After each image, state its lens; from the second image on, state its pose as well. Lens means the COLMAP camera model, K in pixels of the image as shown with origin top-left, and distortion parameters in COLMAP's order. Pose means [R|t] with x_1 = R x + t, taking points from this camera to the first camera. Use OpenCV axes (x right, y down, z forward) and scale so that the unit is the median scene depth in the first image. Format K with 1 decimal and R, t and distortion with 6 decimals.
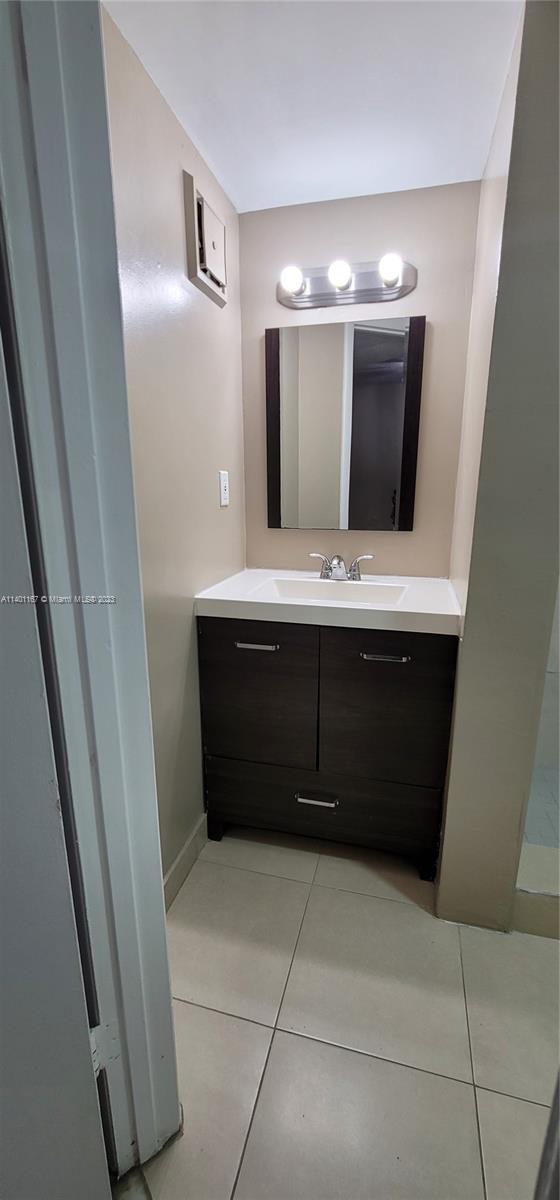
lens RADIAL K [[485.3, 0, 280.2], [0, 485.3, 606.7], [0, 0, 1]] dist [-0.004150, 0.001475]
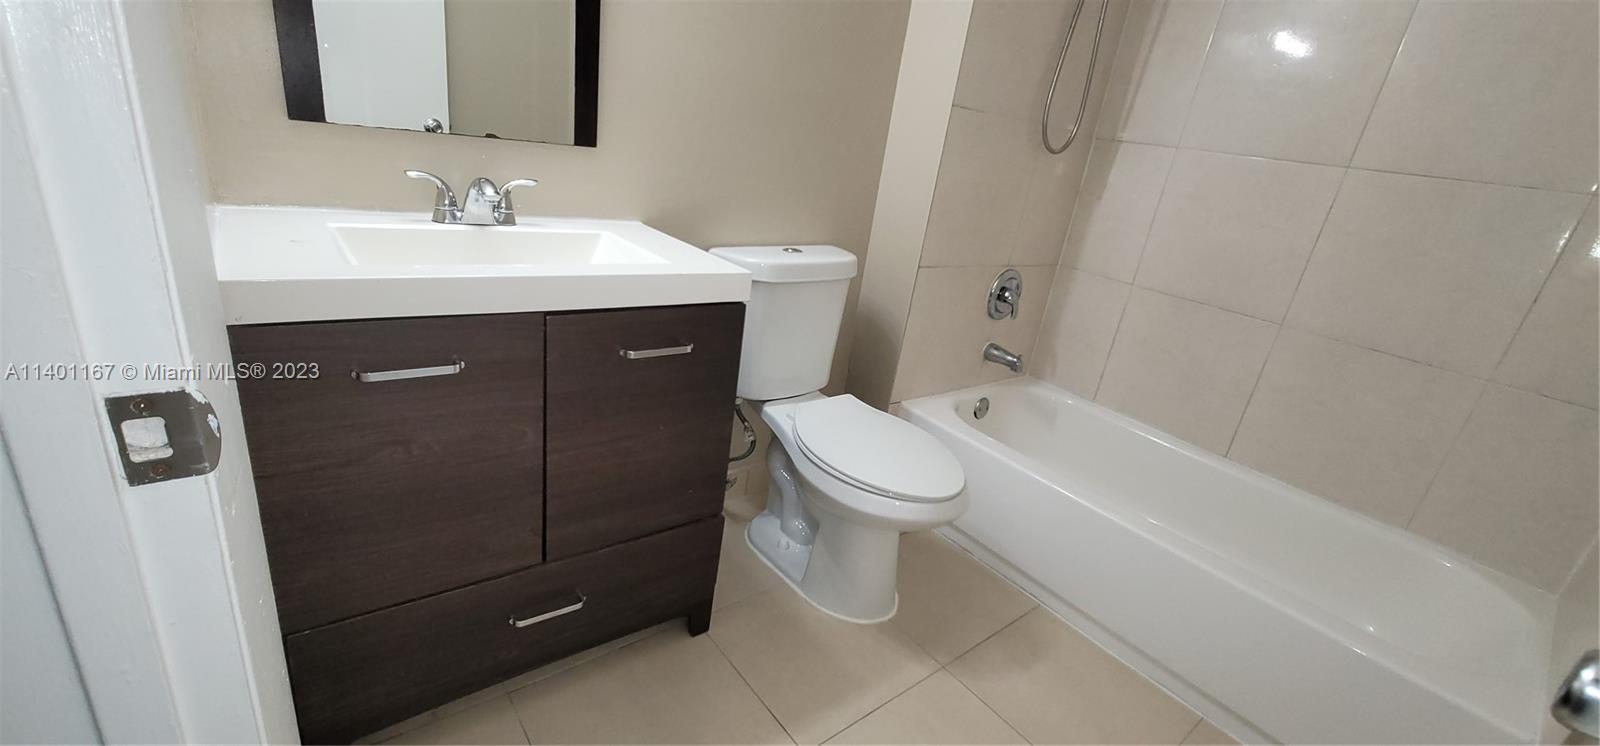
lens RADIAL K [[647.1, 0, 803.9], [0, 647.1, 371.9], [0, 0, 1]] dist [-0.004150, 0.001475]
pose [[0.587880, -0.191138, 0.786042, -0.299219], [0.057381, 0.979090, 0.195166, -0.017471], [-0.806910, -0.069631, 0.586556, 0.313657]]
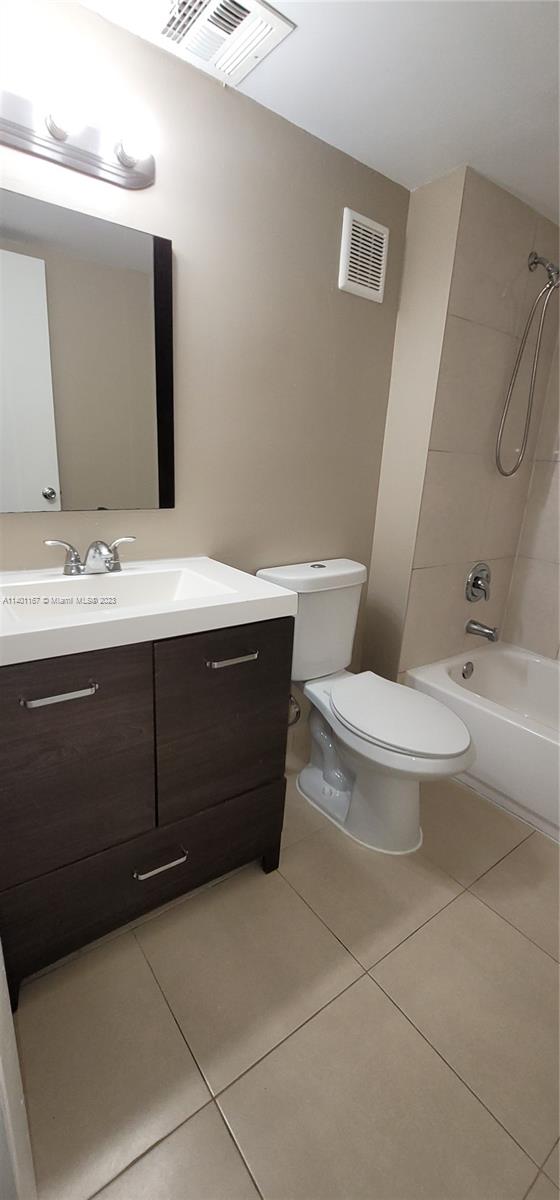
lens RADIAL K [[485.3, 0, 283.6], [0, 485.3, 598.8], [0, 0, 1]] dist [-0.004150, 0.001475]
pose [[0.619068, -0.174302, 0.765750, -0.313447], [0.137228, 0.984067, 0.113055, -0.071127], [-0.773255, 0.035094, 0.633123, 0.354503]]
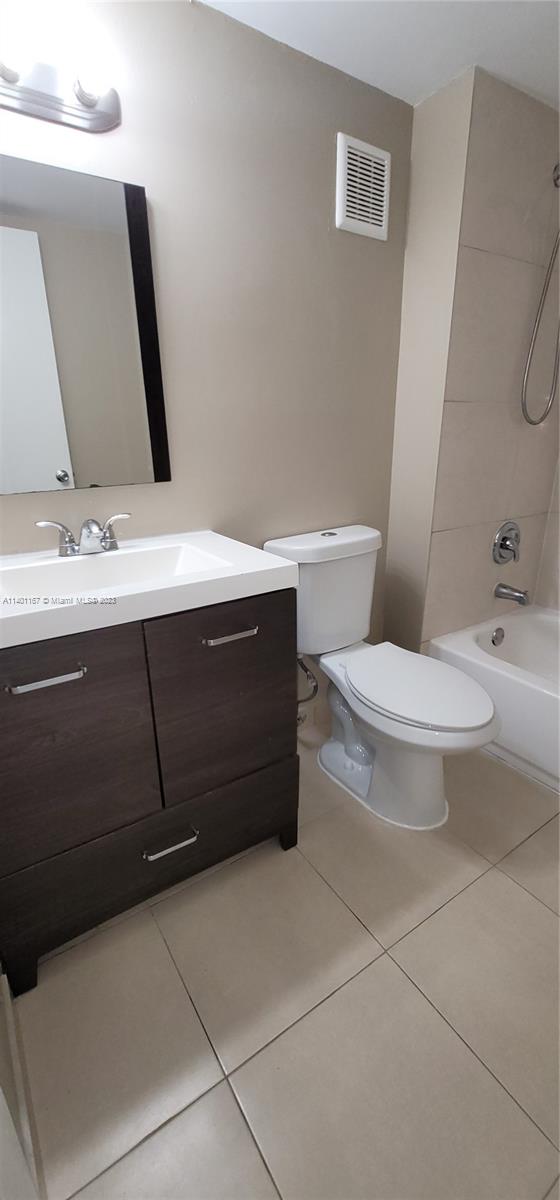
lens RADIAL K [[485.3, 0, 283.3], [0, 485.3, 599.1], [0, 0, 1]] dist [-0.004150, 0.001475]
pose [[0.663235, -0.244923, 0.707200, -0.245691], [0.192339, 0.968978, 0.155202, -0.053917], [-0.723274, 0.033087, 0.689769, 0.342492]]
